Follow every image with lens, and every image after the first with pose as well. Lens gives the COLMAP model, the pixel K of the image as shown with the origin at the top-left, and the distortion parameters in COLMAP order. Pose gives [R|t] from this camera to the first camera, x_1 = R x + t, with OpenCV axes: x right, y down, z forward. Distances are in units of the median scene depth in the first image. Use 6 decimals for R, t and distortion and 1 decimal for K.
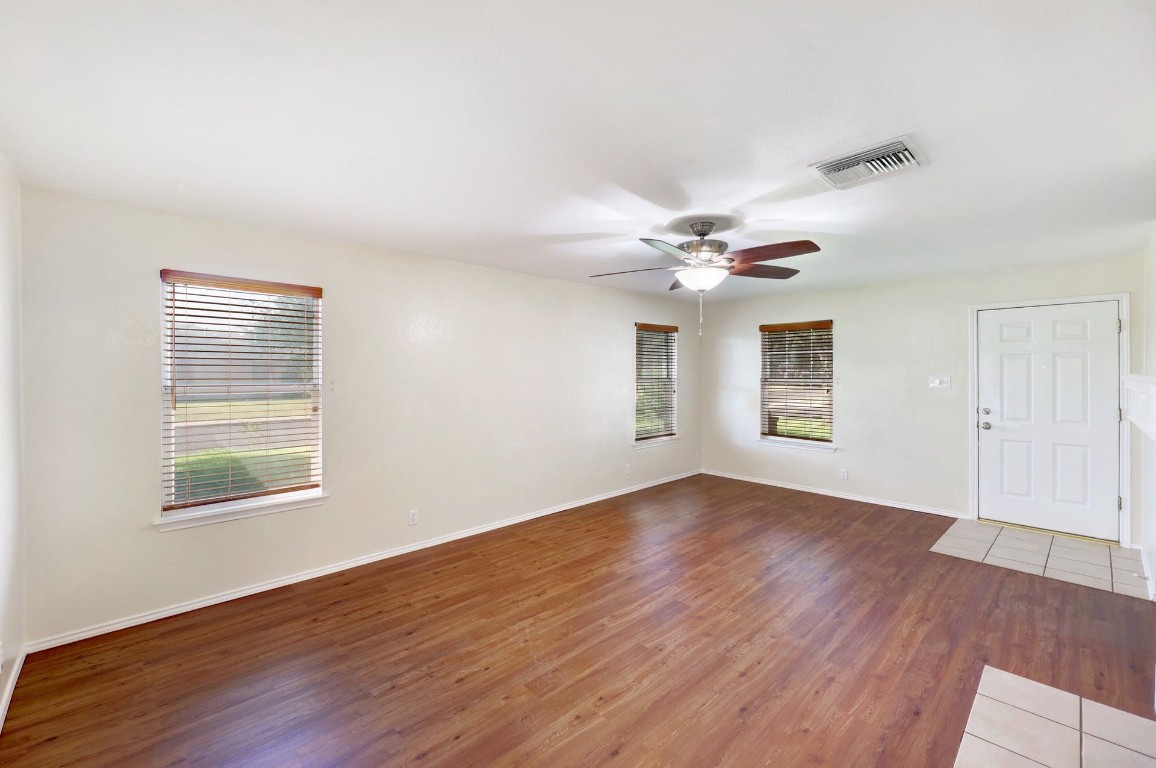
lens RADIAL K [[475.7, 0, 568.8], [0, 475.7, 374.3], [0, 0, 1]] dist [-0.011596, -0.000643]
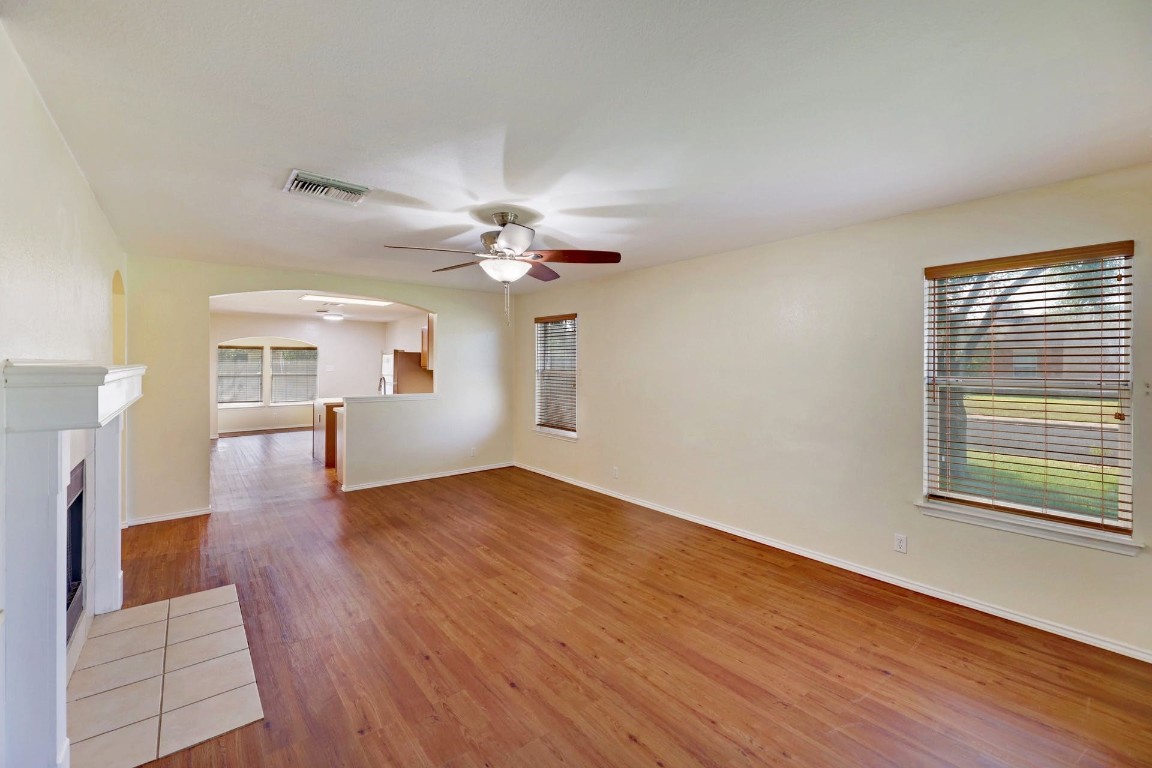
lens RADIAL K [[474.8, 0, 561.0], [0, 474.8, 373.2], [0, 0, 1]] dist [0.007096, -0.000090]
pose [[-0.082188, 0.021191, -0.996392, 1.270620], [-0.005767, 0.999747, 0.021738, -0.005806], [0.996600, 0.007532, -0.082045, 1.206130]]
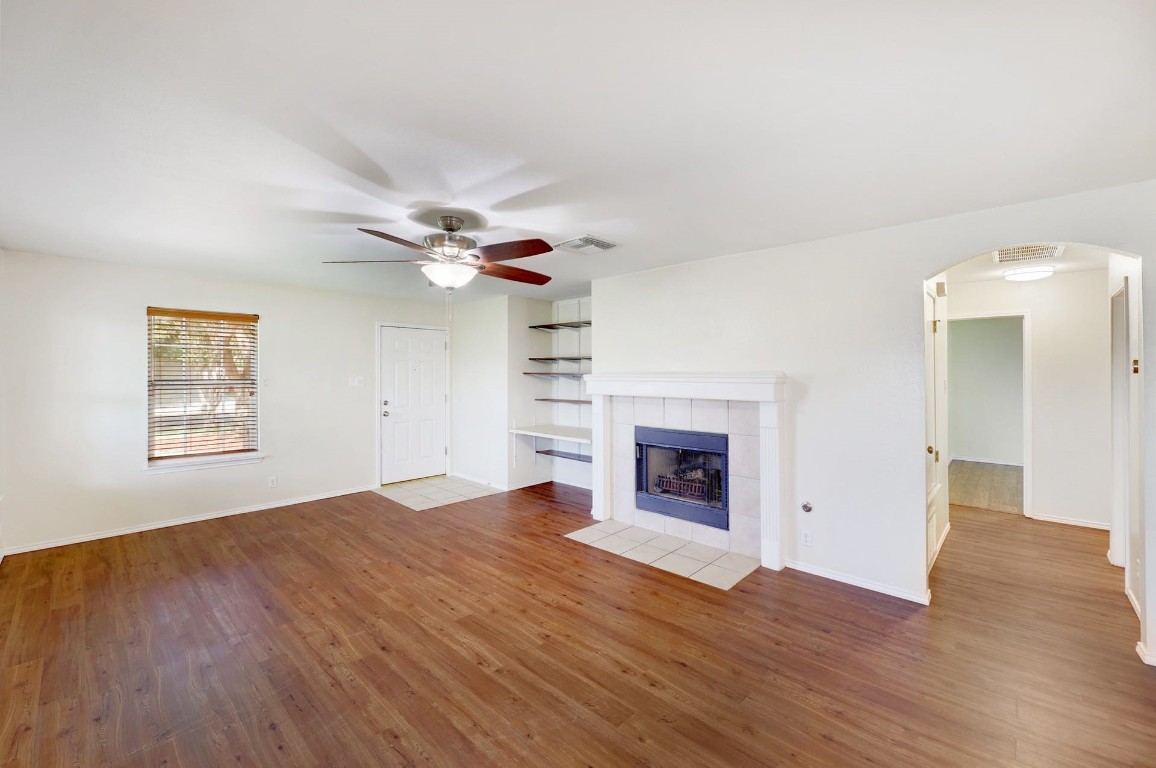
lens RADIAL K [[471.9, 0, 583.2], [0, 471.9, 372.4], [0, 0, 1]] dist [-0.001852, -0.000324]
pose [[-0.085556, 0.003078, 0.996329, -0.697913], [0.003877, 0.999989, -0.002757, -0.000182], [-0.996326, 0.003626, -0.085567, 0.821263]]
